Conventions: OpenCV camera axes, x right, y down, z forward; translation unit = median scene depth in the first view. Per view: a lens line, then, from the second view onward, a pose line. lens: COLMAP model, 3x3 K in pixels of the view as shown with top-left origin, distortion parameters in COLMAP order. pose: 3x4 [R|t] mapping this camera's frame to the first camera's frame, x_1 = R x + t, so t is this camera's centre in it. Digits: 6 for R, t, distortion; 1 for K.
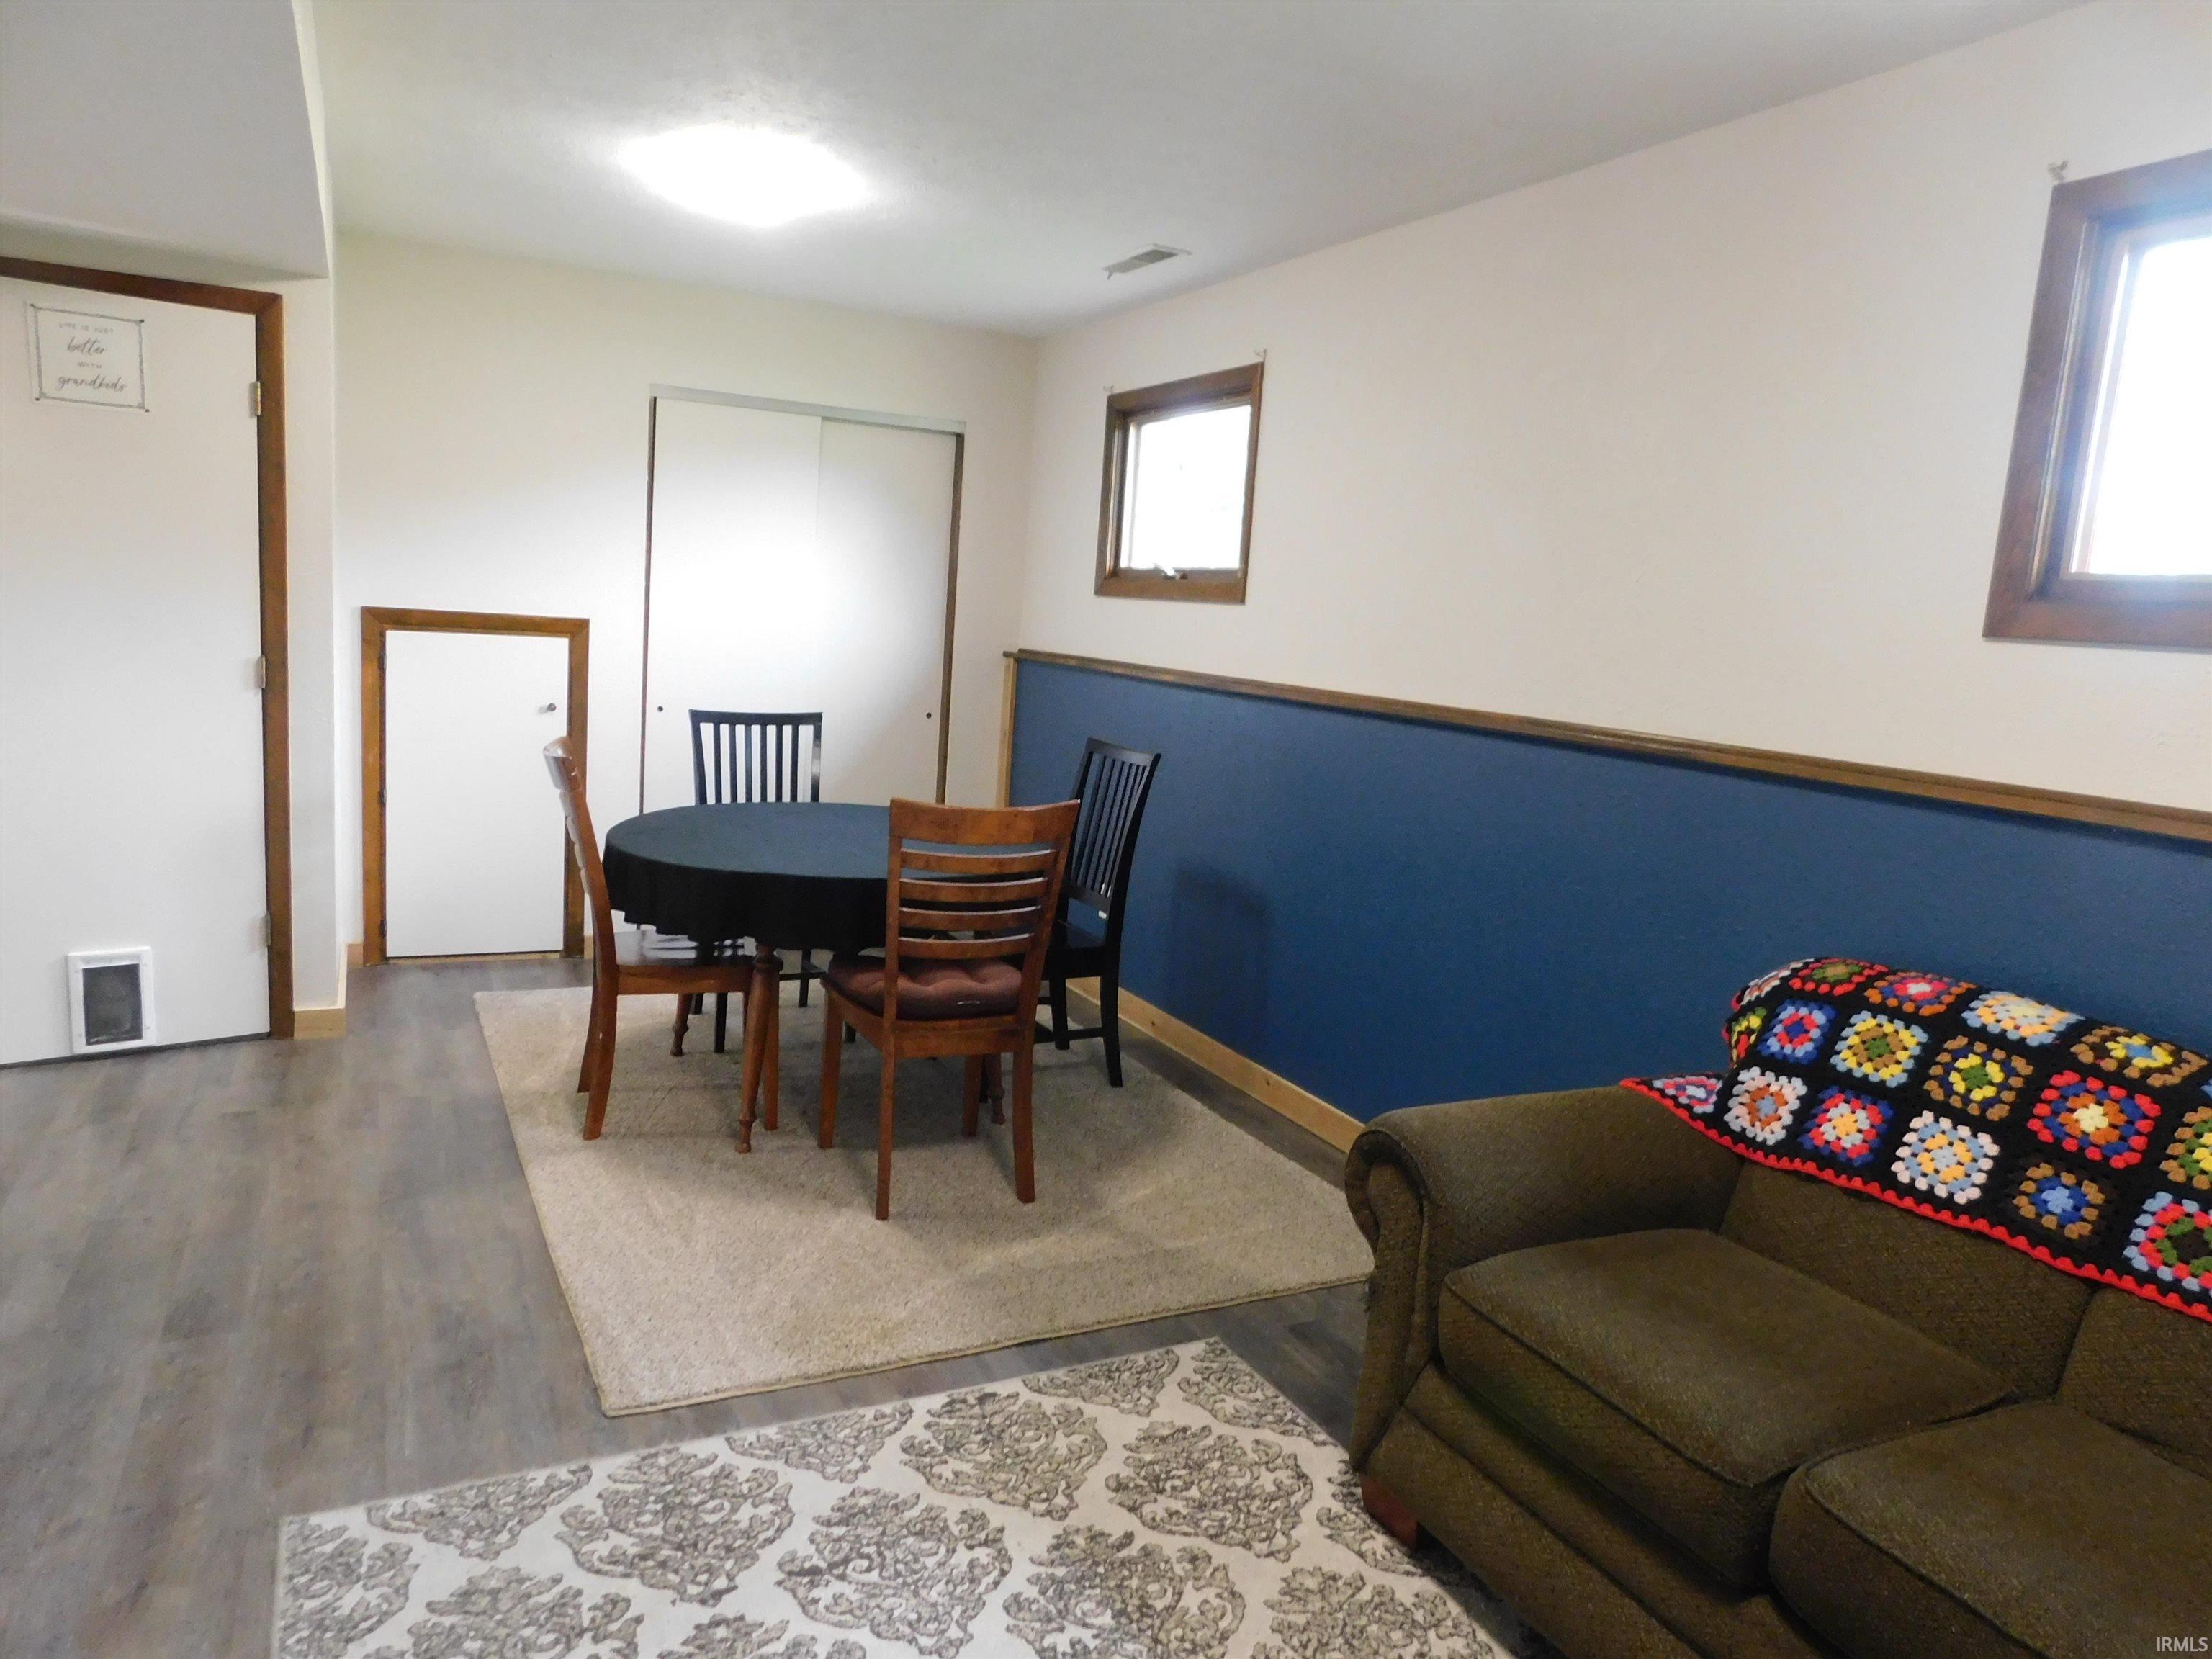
lens RADIAL K [[1458.0, 0, 1117.2], [0, 1458.0, 832.0], [0, 0, 1]] dist [-0.073230, 0.065175]
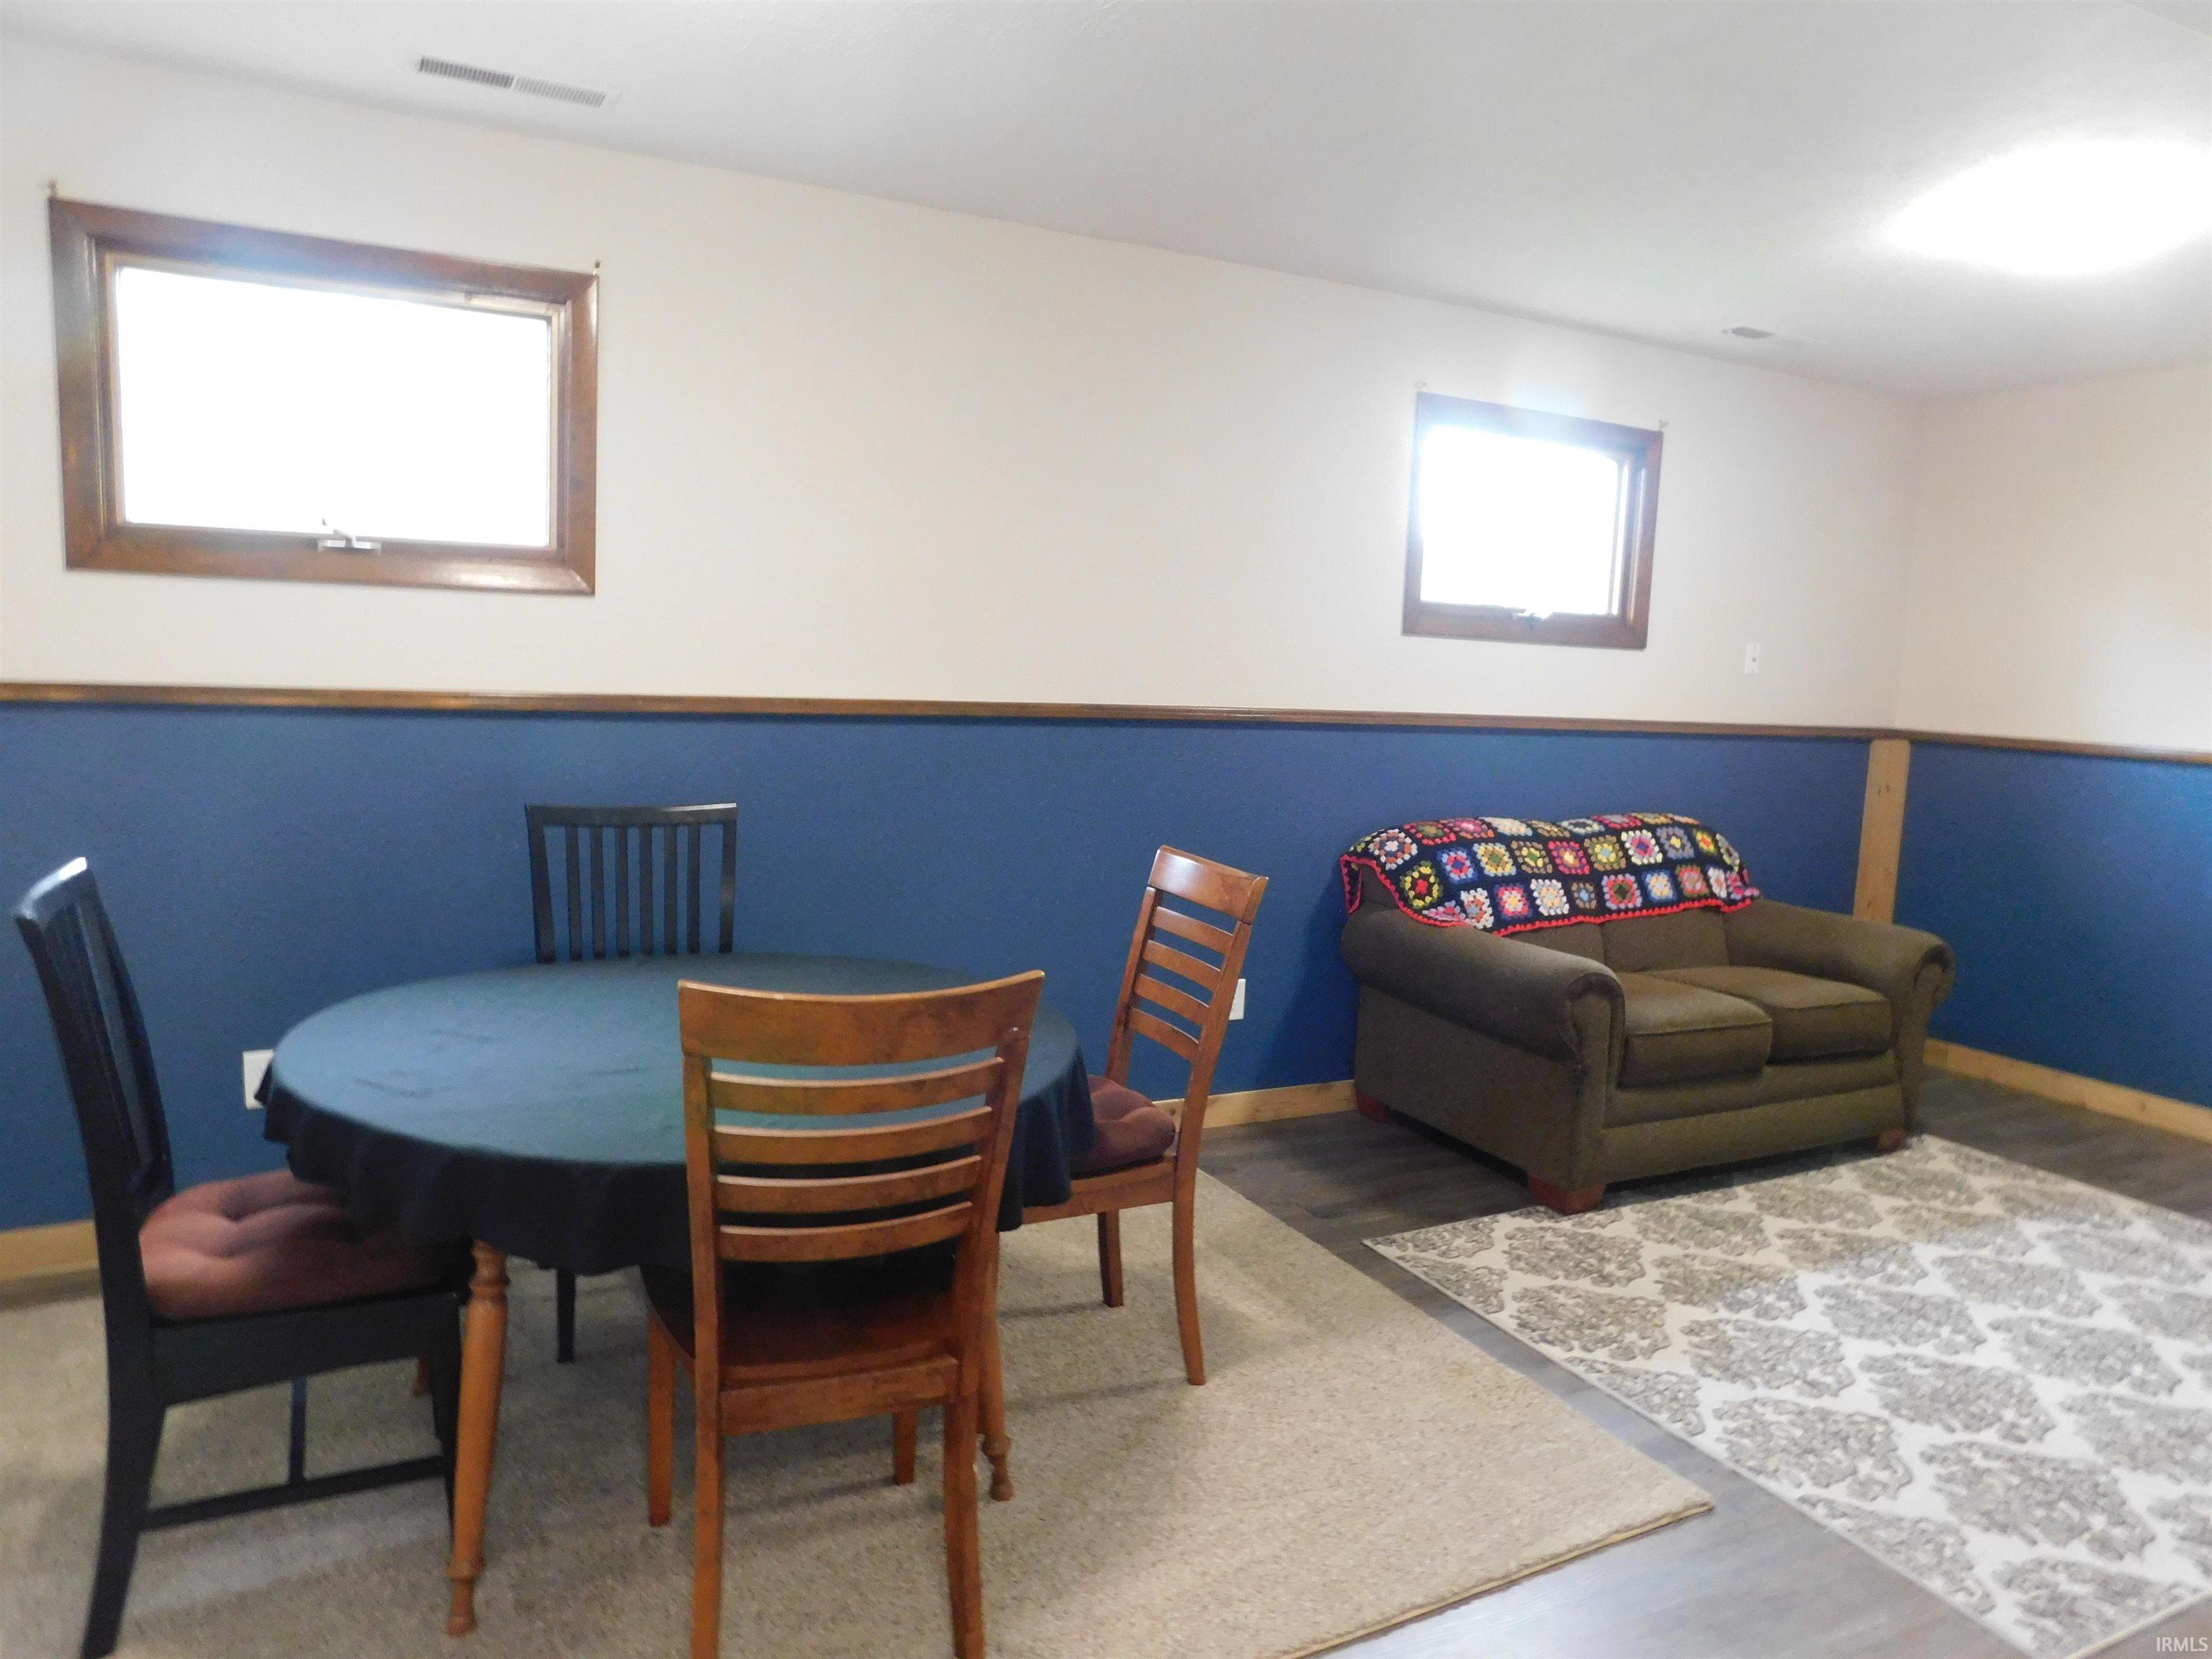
lens RADIAL K [[1458.0, 0, 1117.2], [0, 1458.0, 832.0], [0, 0, 1]] dist [-0.073230, 0.065175]
pose [[-0.001377, -0.187969, 0.982174, -1.335051], [0.104836, 0.976736, 0.187075, -0.292899], [-0.994489, 0.103225, 0.018361, 1.455917]]
